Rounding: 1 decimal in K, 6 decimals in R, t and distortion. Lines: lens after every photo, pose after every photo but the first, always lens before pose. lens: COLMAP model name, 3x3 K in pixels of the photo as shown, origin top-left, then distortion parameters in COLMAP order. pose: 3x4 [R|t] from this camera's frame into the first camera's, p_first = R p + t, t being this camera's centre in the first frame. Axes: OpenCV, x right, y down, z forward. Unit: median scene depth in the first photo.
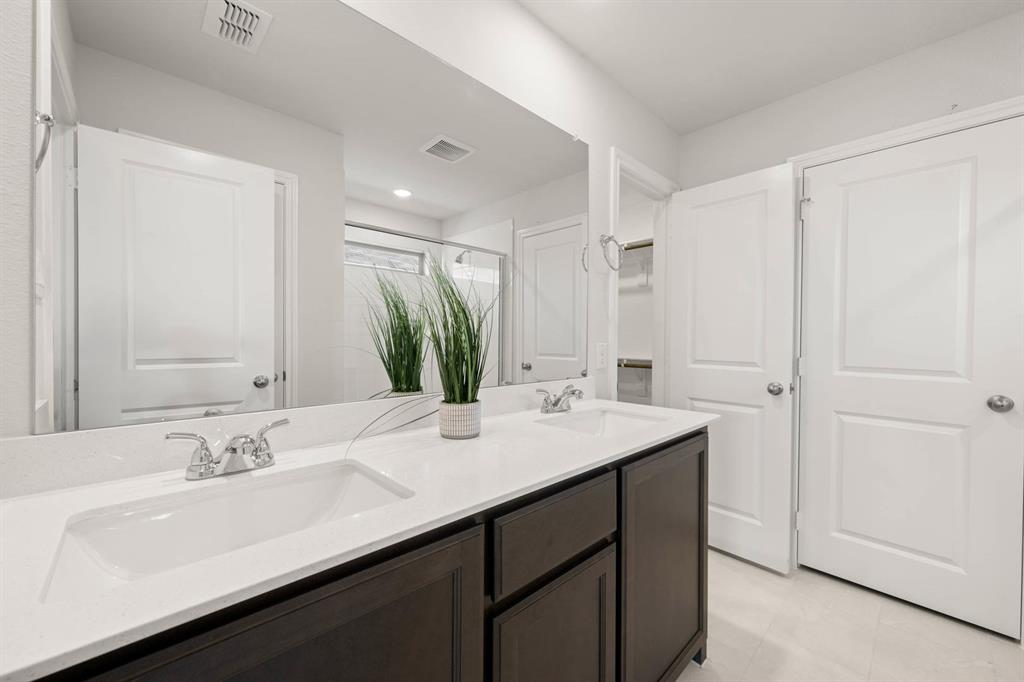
lens RADIAL K [[401.3, 0, 513.5], [0, 401.3, 340.5], [0, 0, 1]] dist [0.000355, 0.000388]
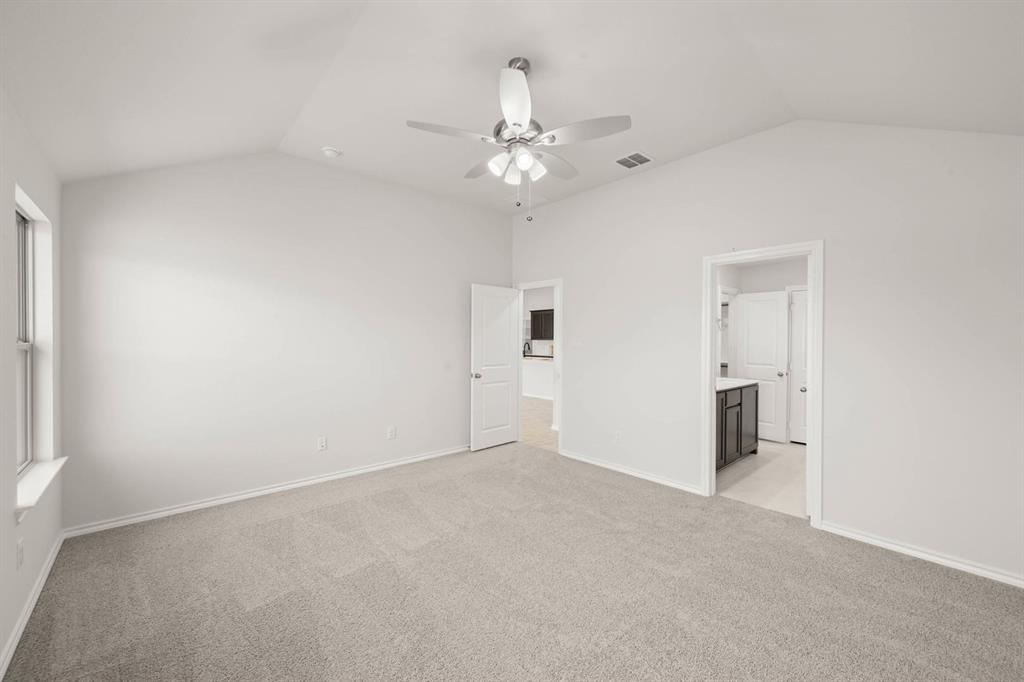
lens RADIAL K [[401.3, 0, 513.5], [0, 401.3, 340.5], [0, 0, 1]] dist [0.000355, 0.000388]
pose [[0.999108, -0.002895, -0.042118, -1.018678], [0.002768, 0.999991, -0.003072, -0.101606], [0.042127, 0.002953, 0.999108, -1.756856]]
